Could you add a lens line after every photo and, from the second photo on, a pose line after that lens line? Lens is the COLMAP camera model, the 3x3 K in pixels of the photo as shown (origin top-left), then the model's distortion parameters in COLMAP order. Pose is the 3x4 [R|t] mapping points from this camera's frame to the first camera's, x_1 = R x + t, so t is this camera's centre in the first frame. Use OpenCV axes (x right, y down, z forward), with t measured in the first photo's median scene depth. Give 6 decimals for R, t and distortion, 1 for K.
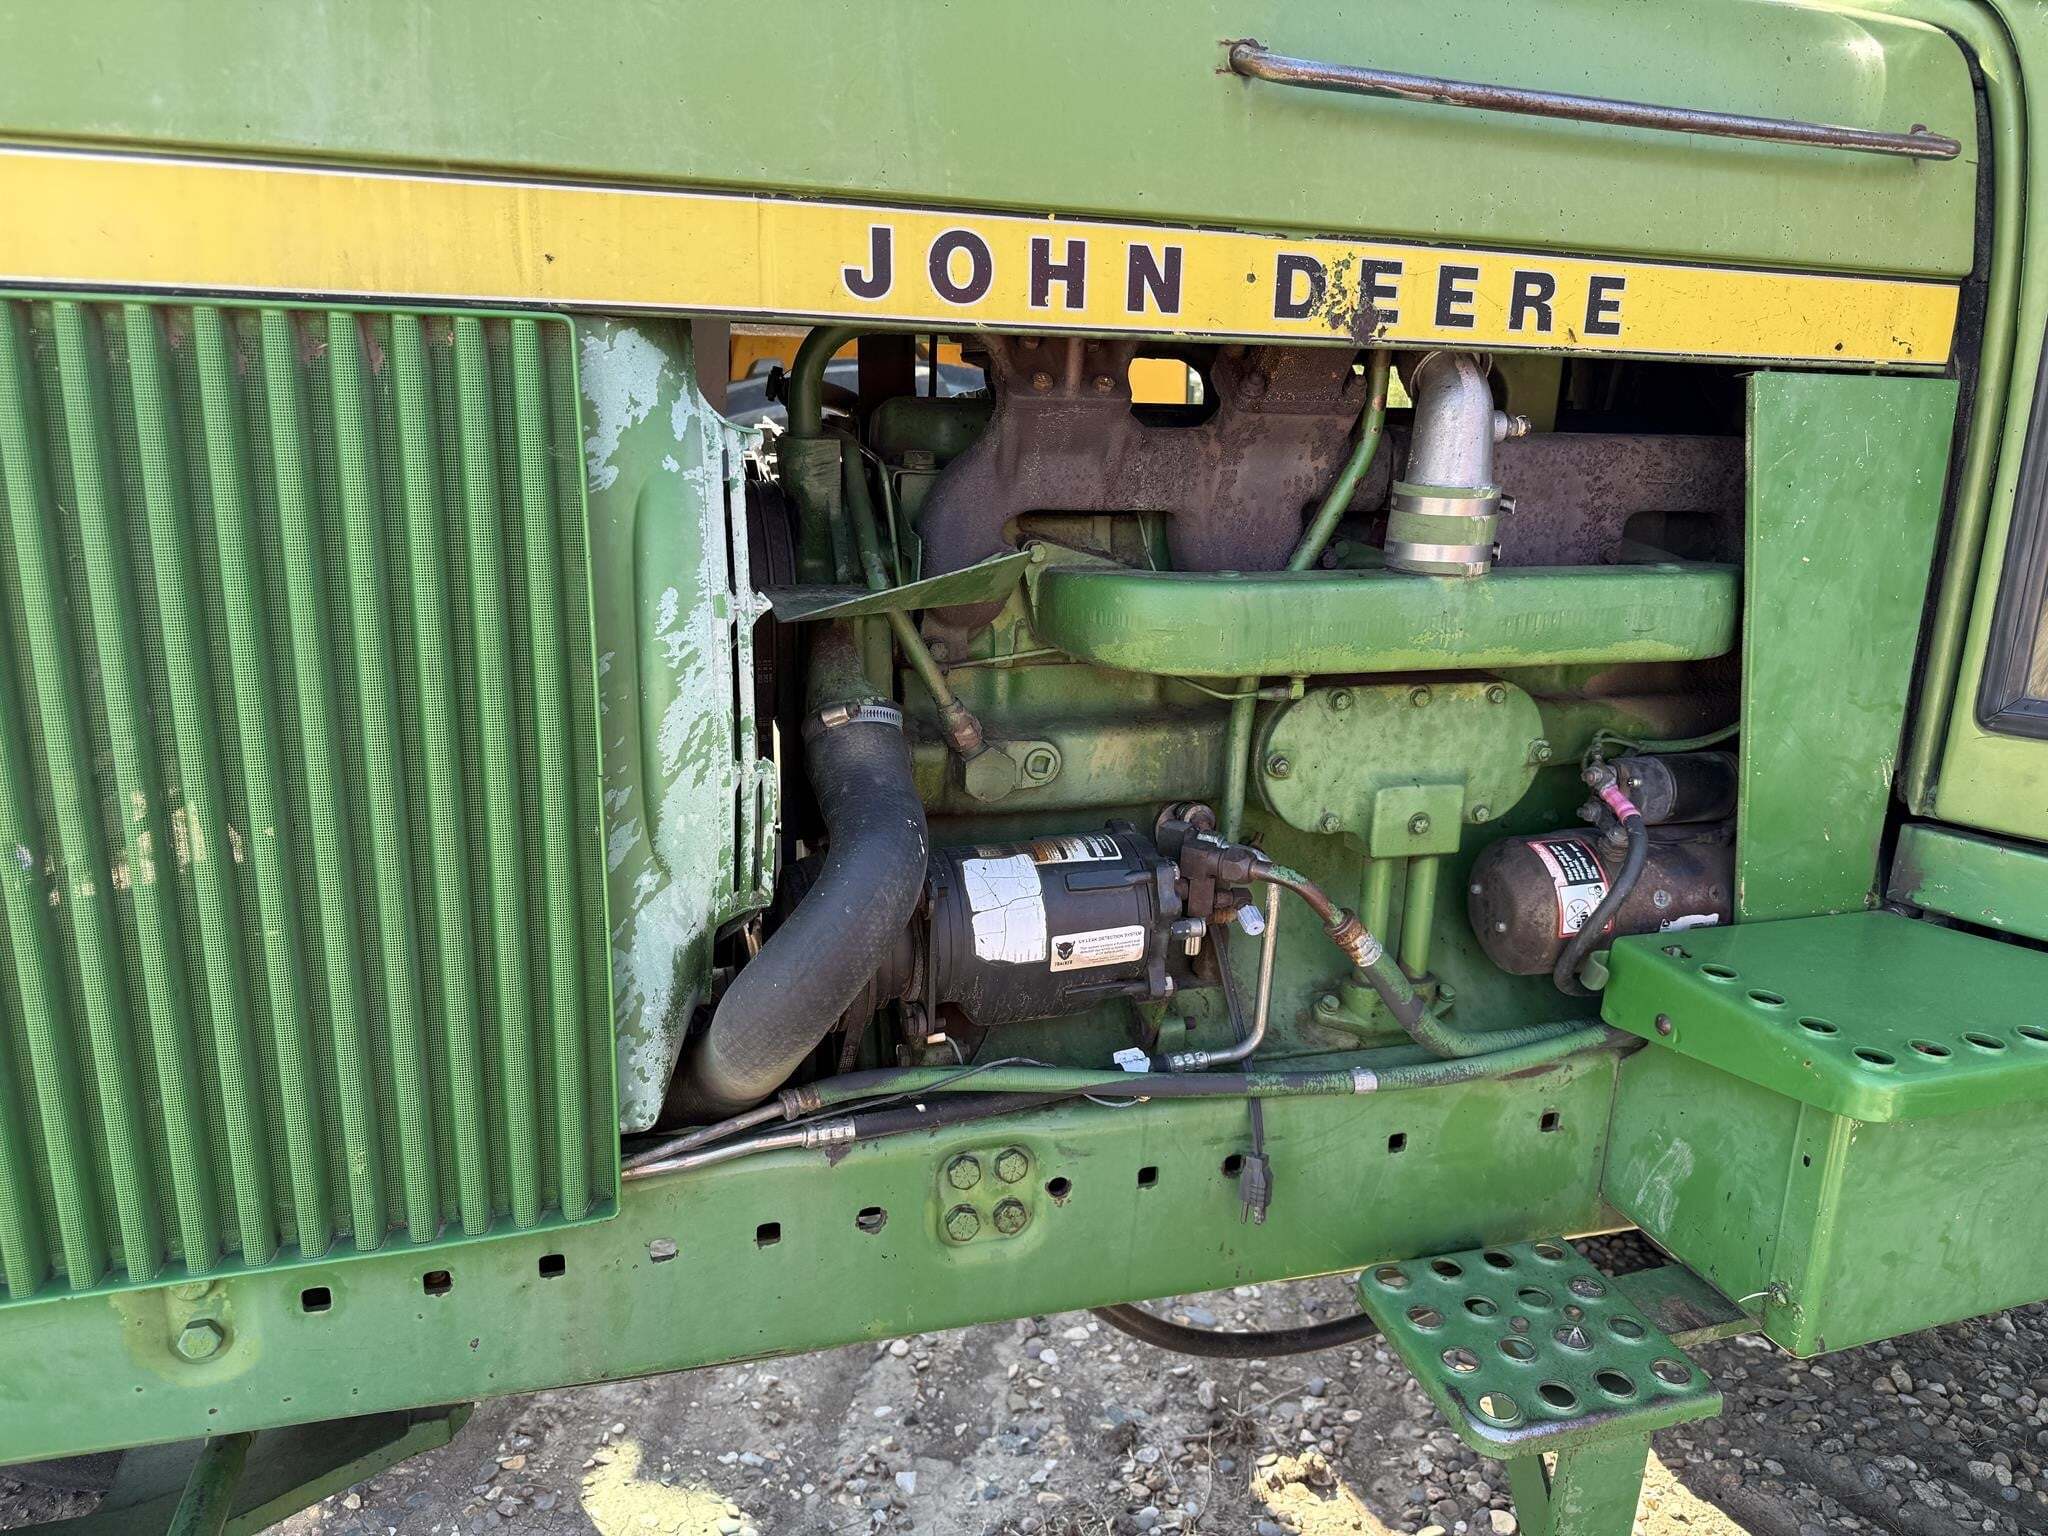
lens RADIAL K [[1426.4, 0, 1012.8], [0, 1426.4, 768.6], [0, 0, 1]] dist [0.102229, -0.132469]
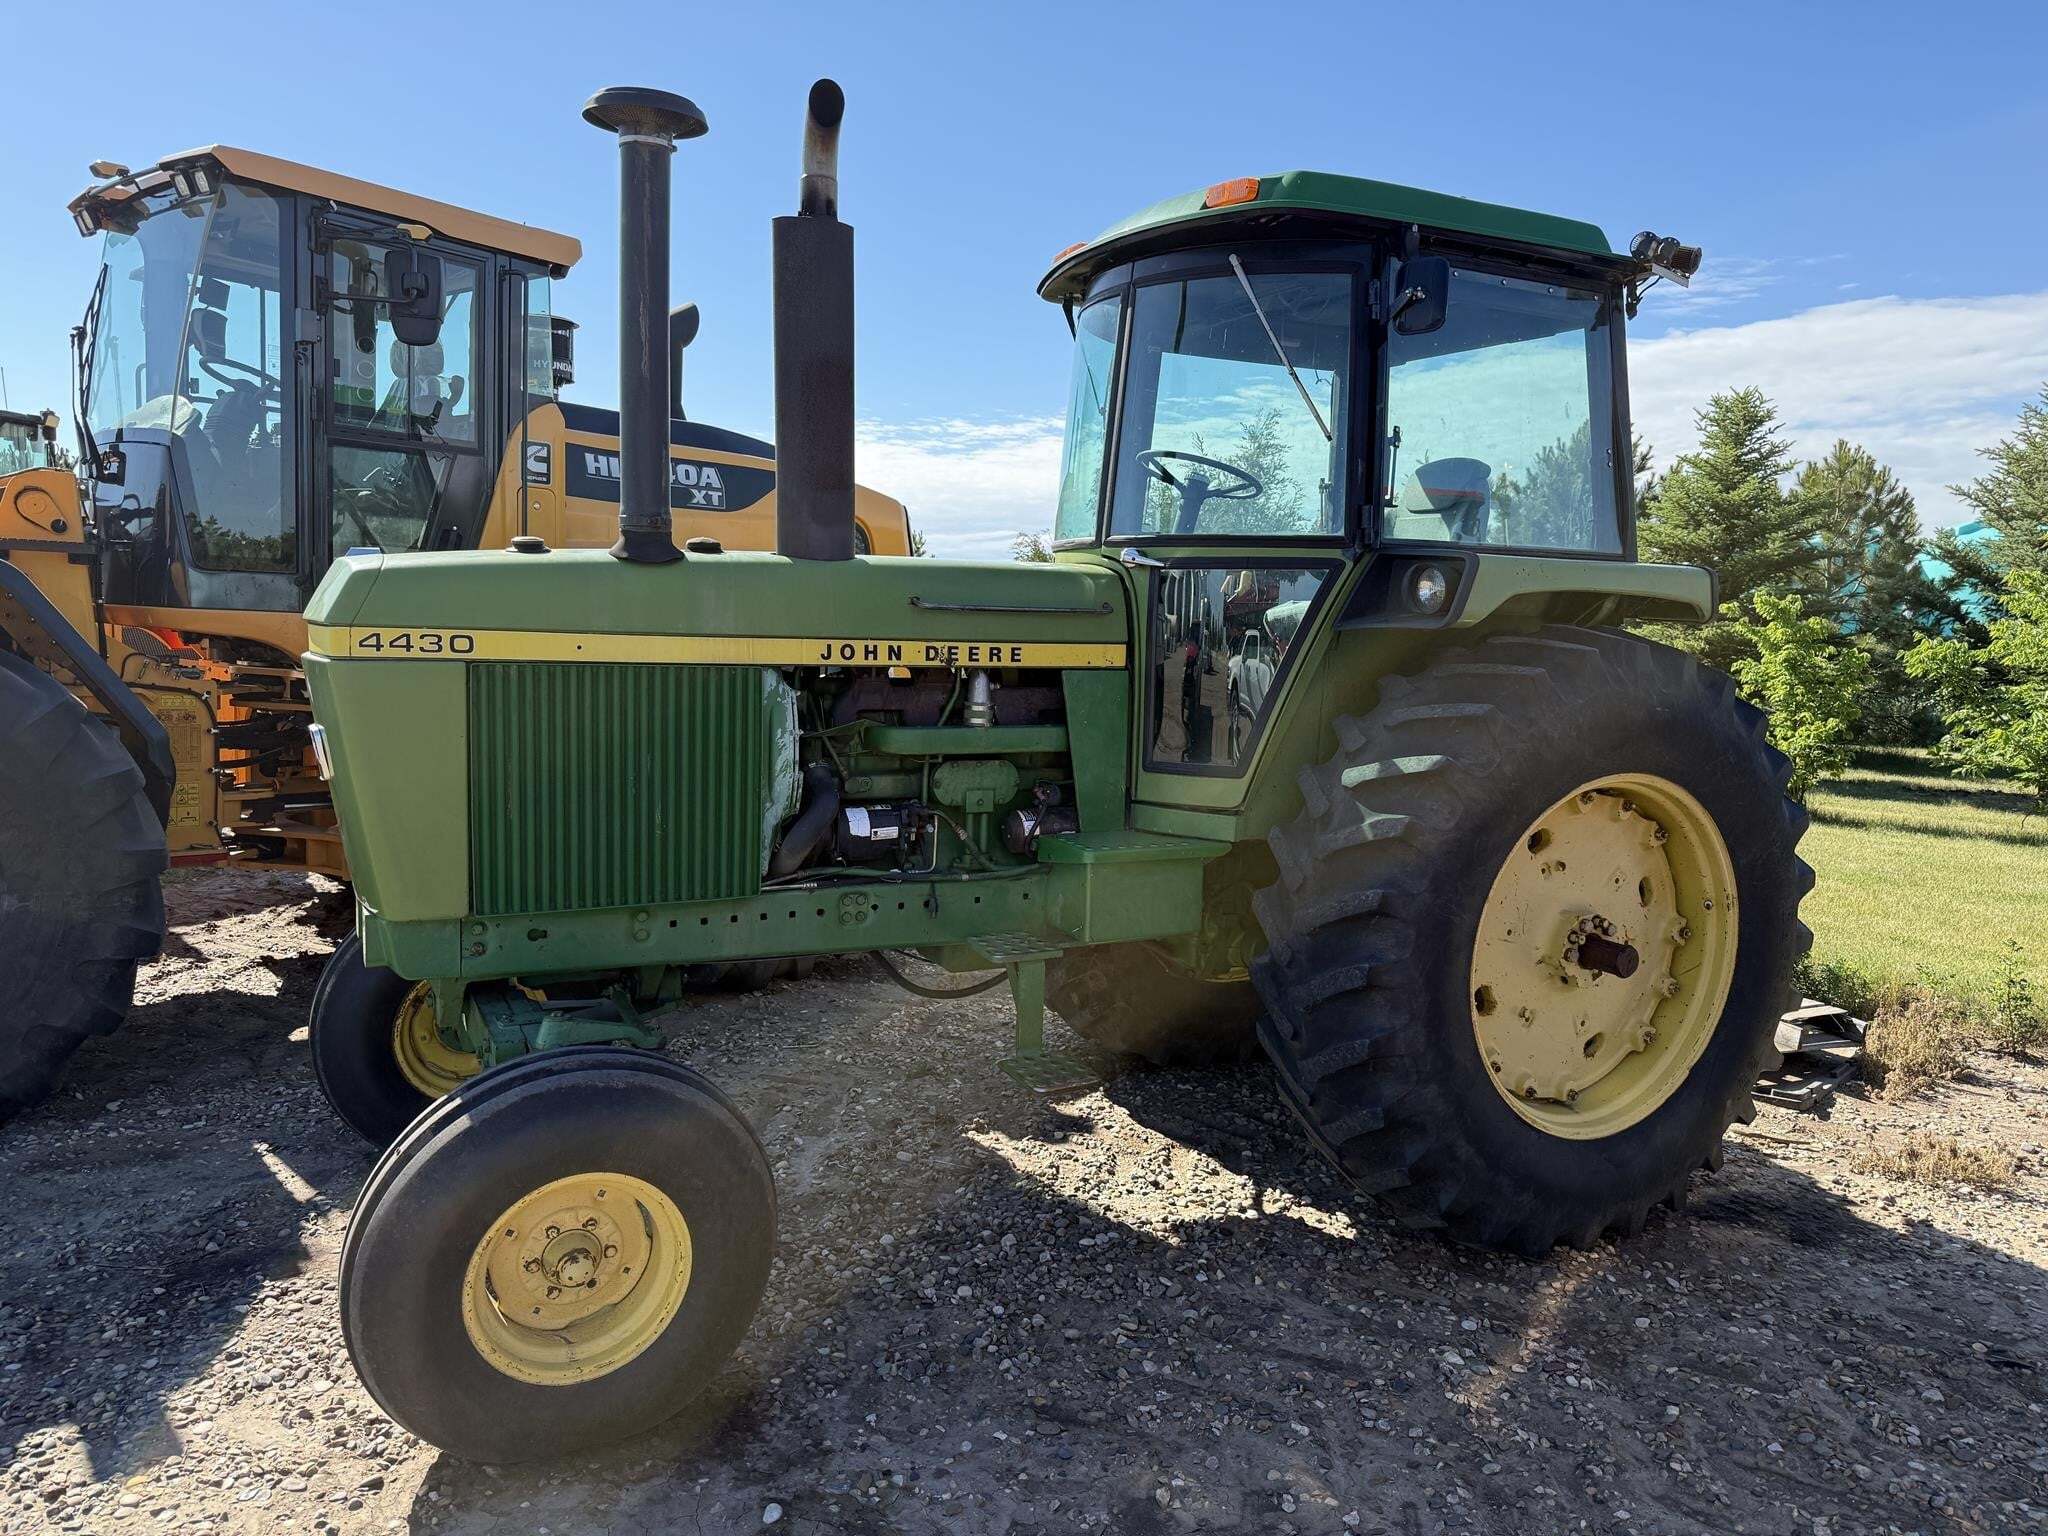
lens RADIAL K [[1434.3, 0, 1024.0], [0, 1434.3, 768.0], [0, 0, 1]] dist [0.043283, -0.052841]
pose [[0.984254, -0.018278, 0.175810, -0.214648], [0.043409, 0.989174, -0.140178, 0.464721], [-0.171345, 0.145603, 0.974392, -2.441988]]
